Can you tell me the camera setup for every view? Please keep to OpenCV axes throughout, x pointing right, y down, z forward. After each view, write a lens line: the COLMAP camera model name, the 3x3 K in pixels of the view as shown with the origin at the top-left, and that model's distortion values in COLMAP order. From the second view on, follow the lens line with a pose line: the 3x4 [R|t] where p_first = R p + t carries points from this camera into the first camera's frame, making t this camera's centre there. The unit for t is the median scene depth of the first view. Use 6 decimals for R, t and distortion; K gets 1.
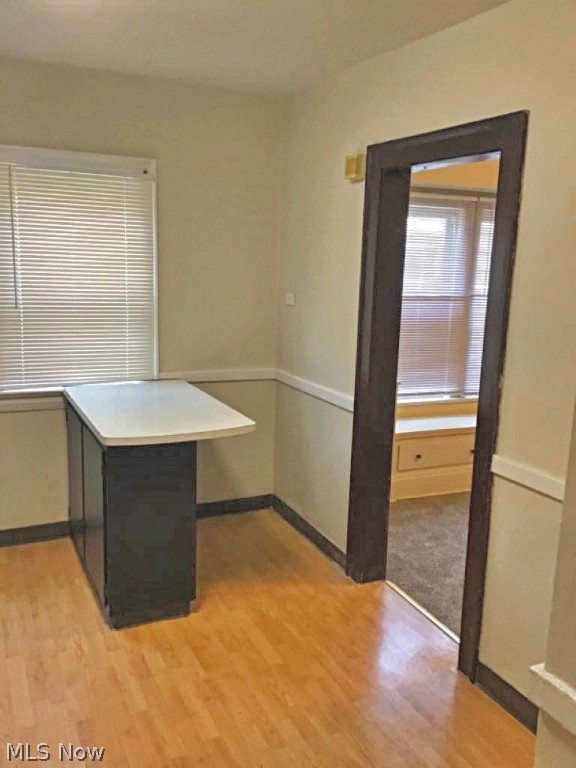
lens RADIAL K [[692.1, 0, 283.1], [0, 692.1, 385.8], [0, 0, 1]] dist [0.070695, -0.072168]
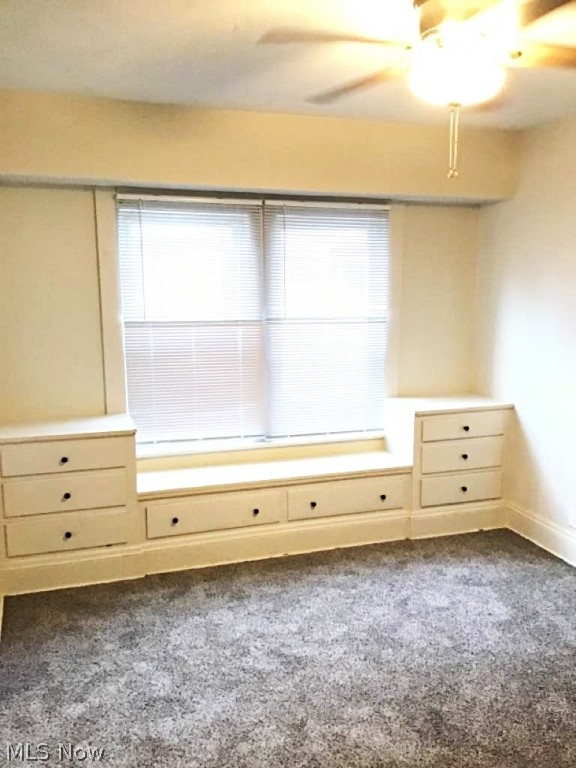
lens RADIAL K [[692.1, 0, 288.5], [0, 692.1, 380.9], [0, 0, 1]] dist [0.070695, -0.072168]
pose [[0.995728, -0.023044, -0.089416, 0.376863], [0.018611, 0.998571, -0.050096, -0.014819], [0.090443, 0.048218, 0.994734, 0.195462]]
